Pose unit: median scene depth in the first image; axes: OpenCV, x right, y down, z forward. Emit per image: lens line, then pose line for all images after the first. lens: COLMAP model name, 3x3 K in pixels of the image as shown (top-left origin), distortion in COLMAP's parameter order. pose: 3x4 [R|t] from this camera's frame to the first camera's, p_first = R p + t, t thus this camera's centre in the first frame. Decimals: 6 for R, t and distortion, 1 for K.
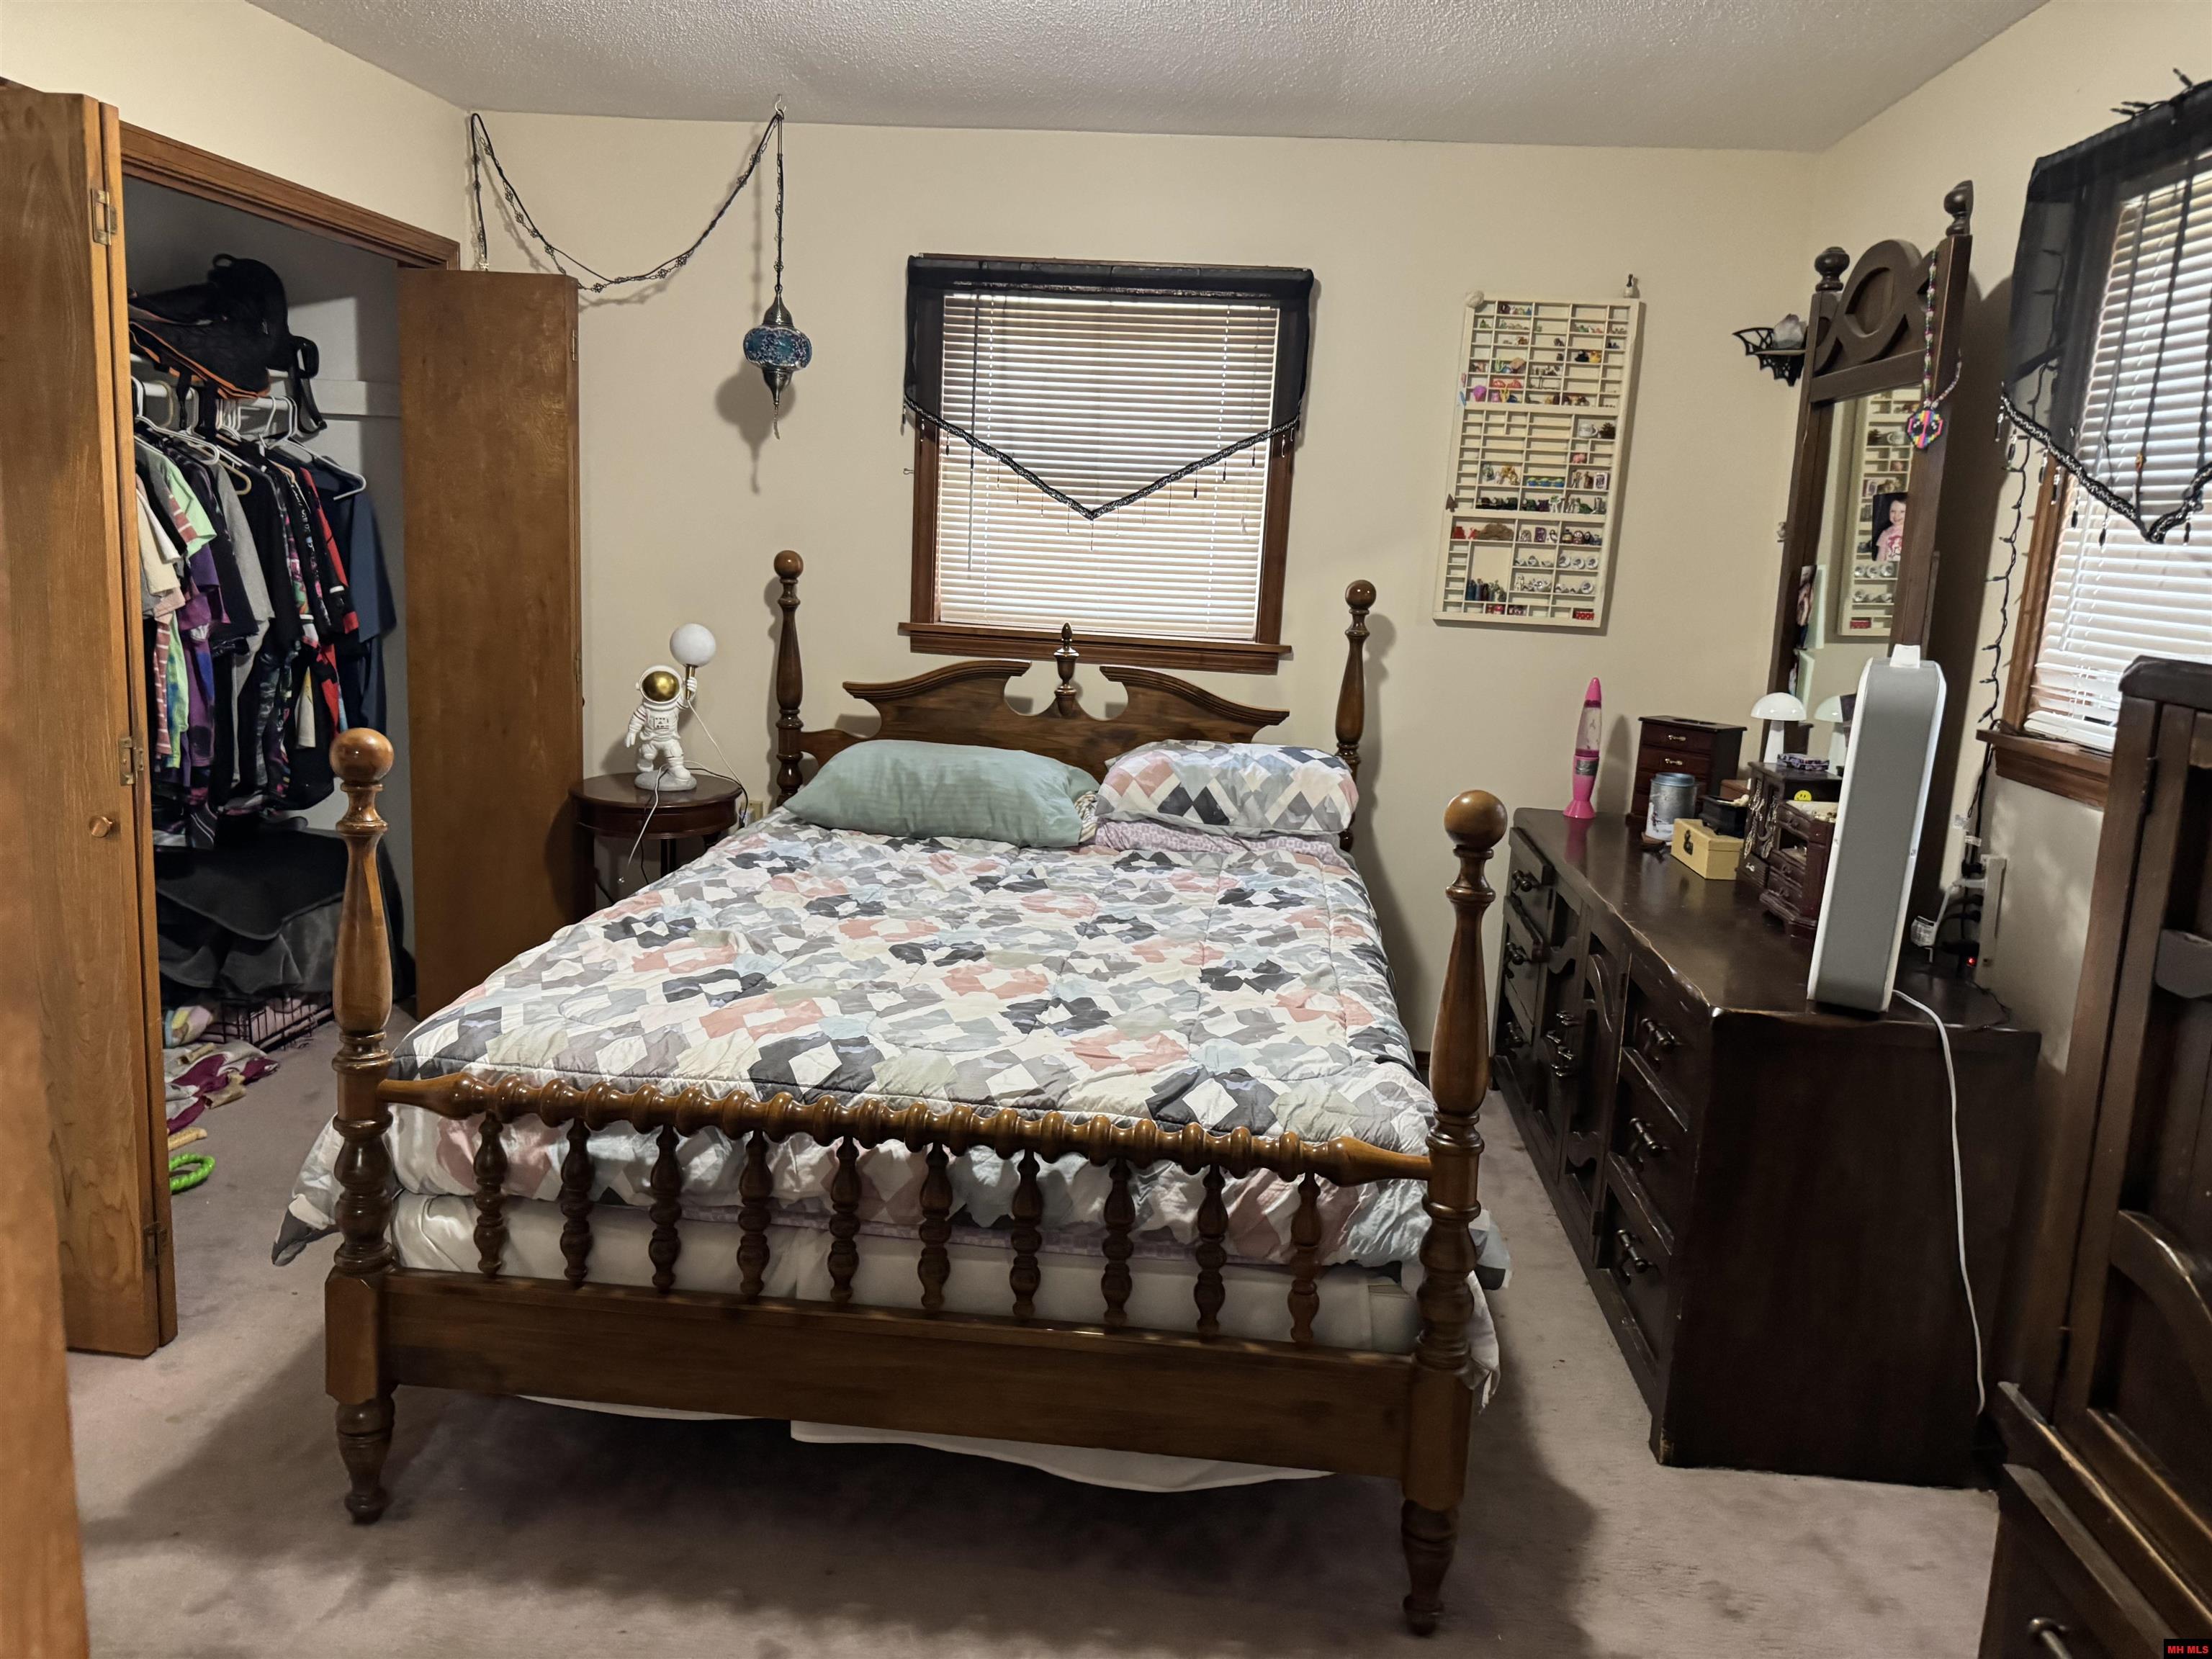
lens RADIAL K [[1484.4, 0, 1106.0], [0, 1484.4, 829.5], [0, 0, 1]] dist [0.060042, -0.132259]
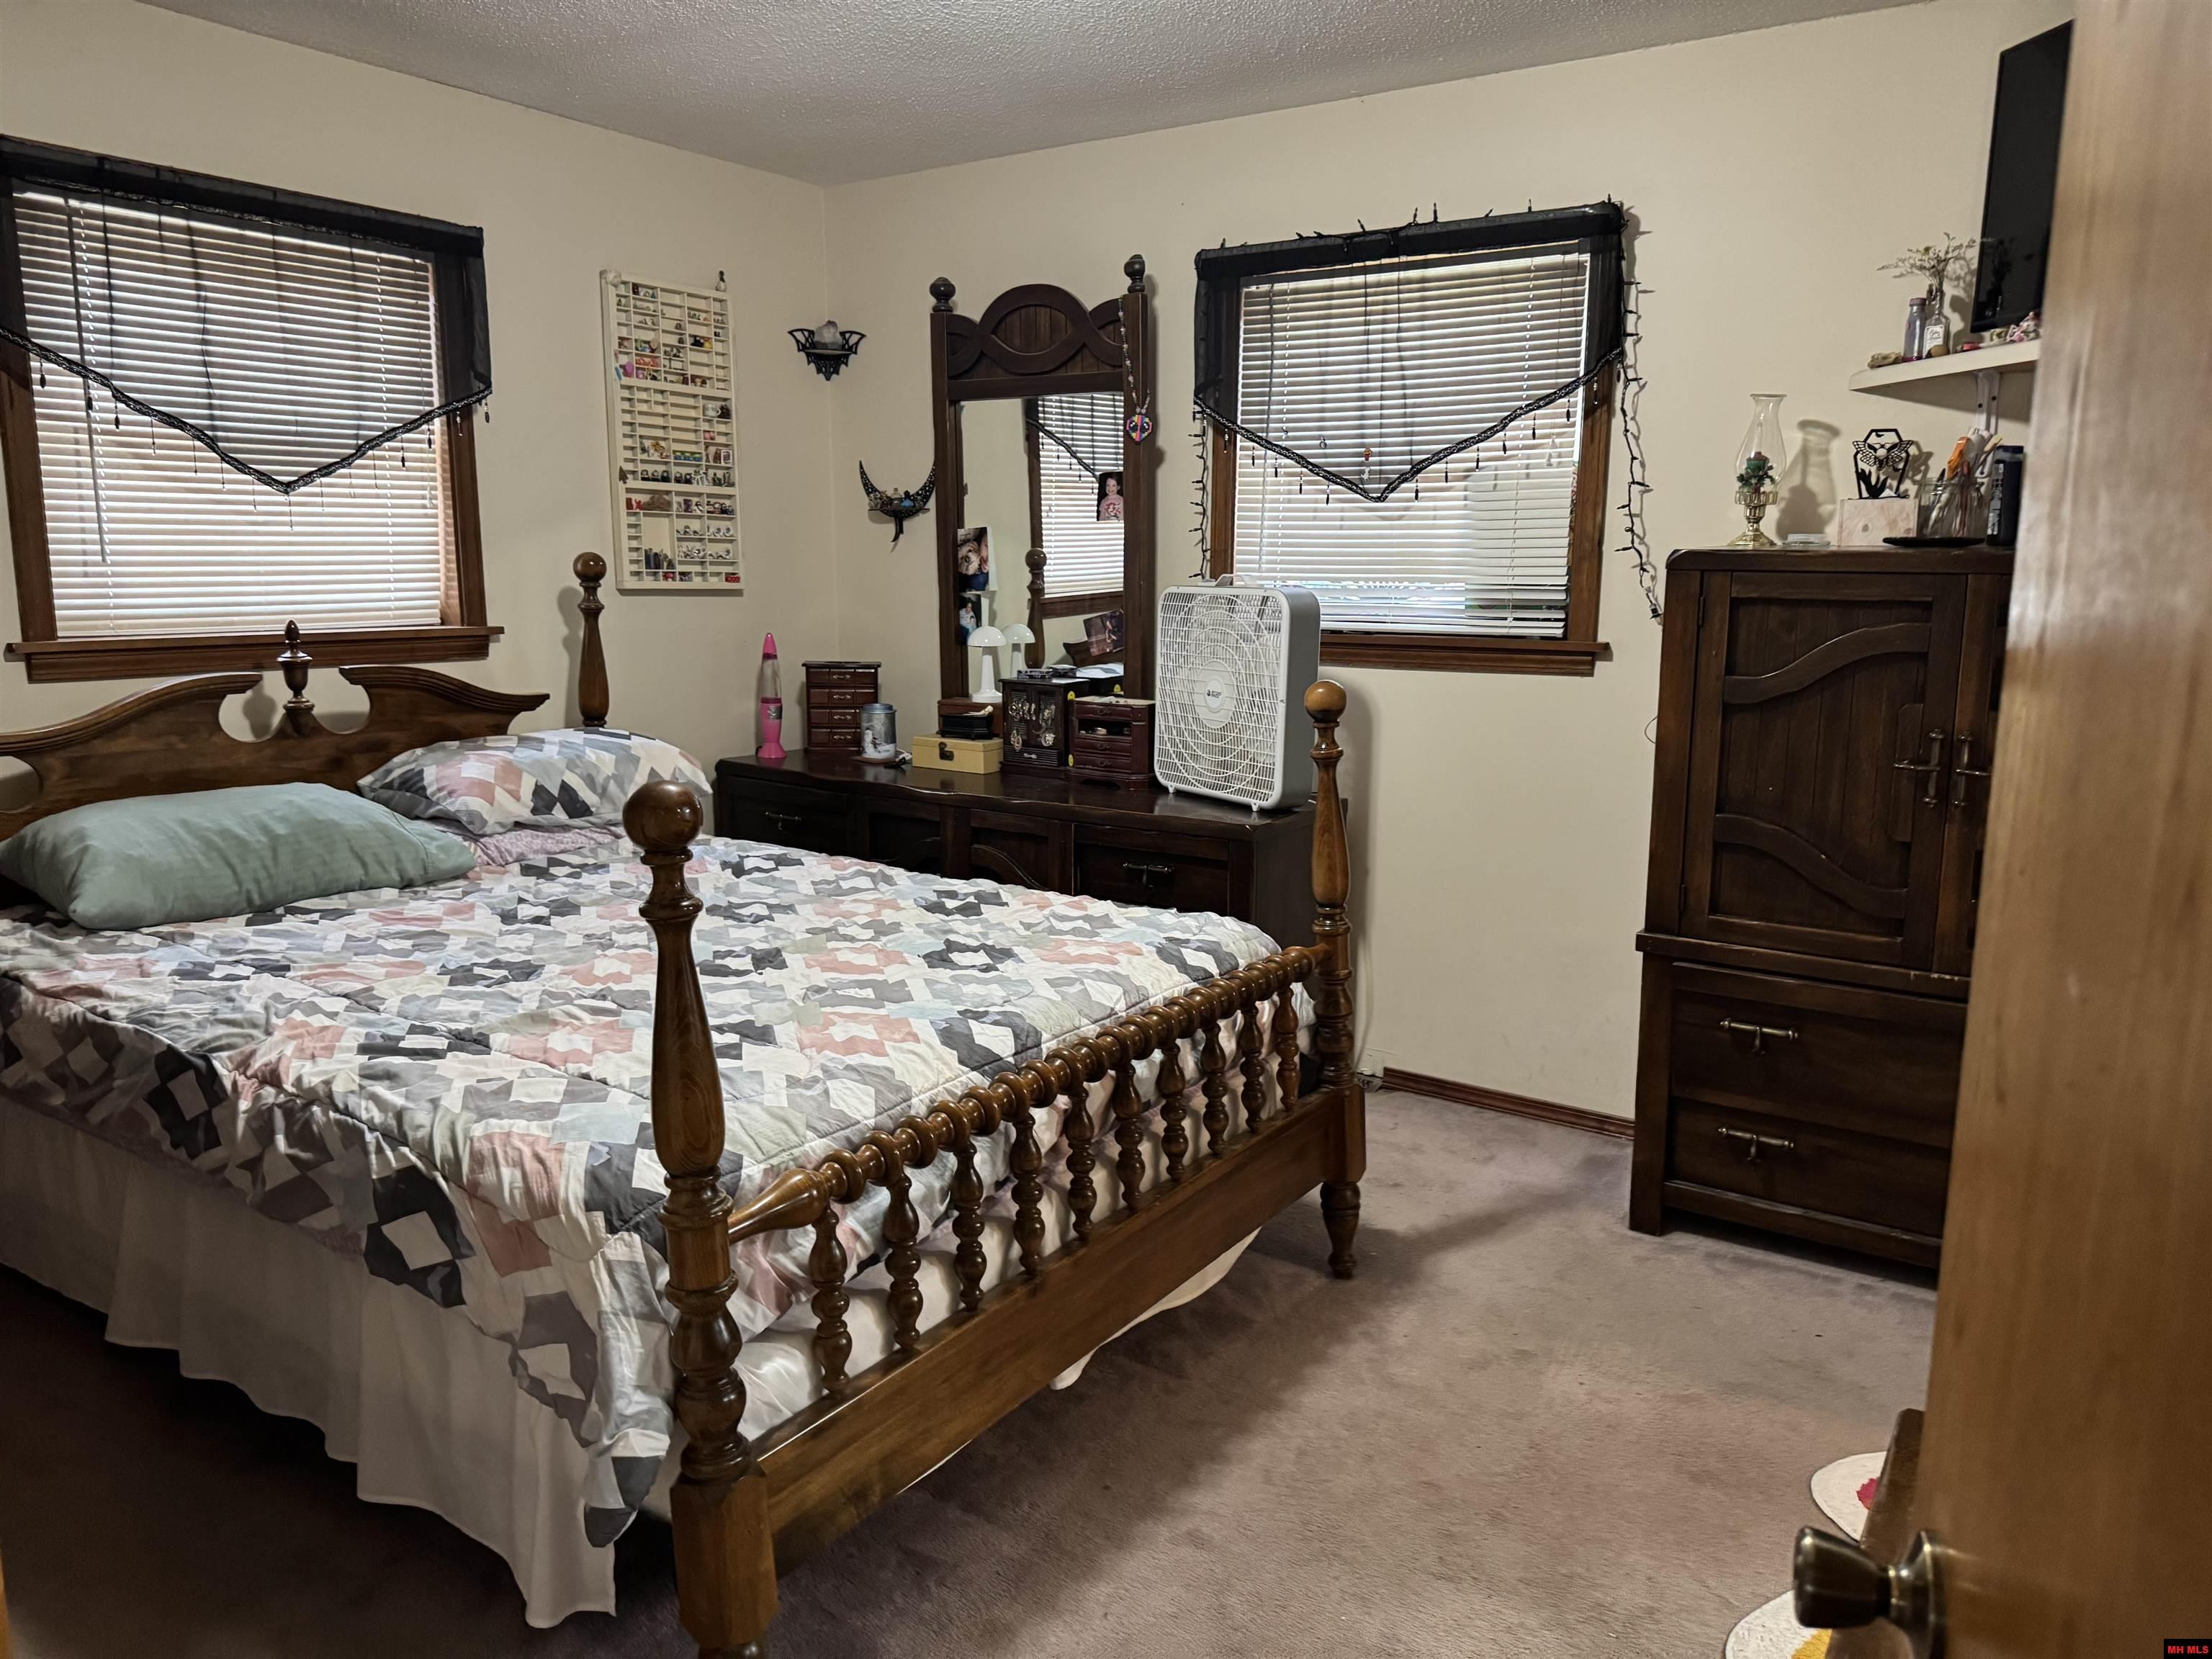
lens RADIAL K [[1557.7, 0, 1070.5], [0, 1557.7, 847.4], [0, 0, 1]] dist [0.044457, -0.077078]
pose [[0.485758, -0.202667, 0.850274, -0.589899], [0.172988, 0.975799, 0.133759, -0.059872], [-0.856805, 0.082112, 0.509061, 0.207249]]
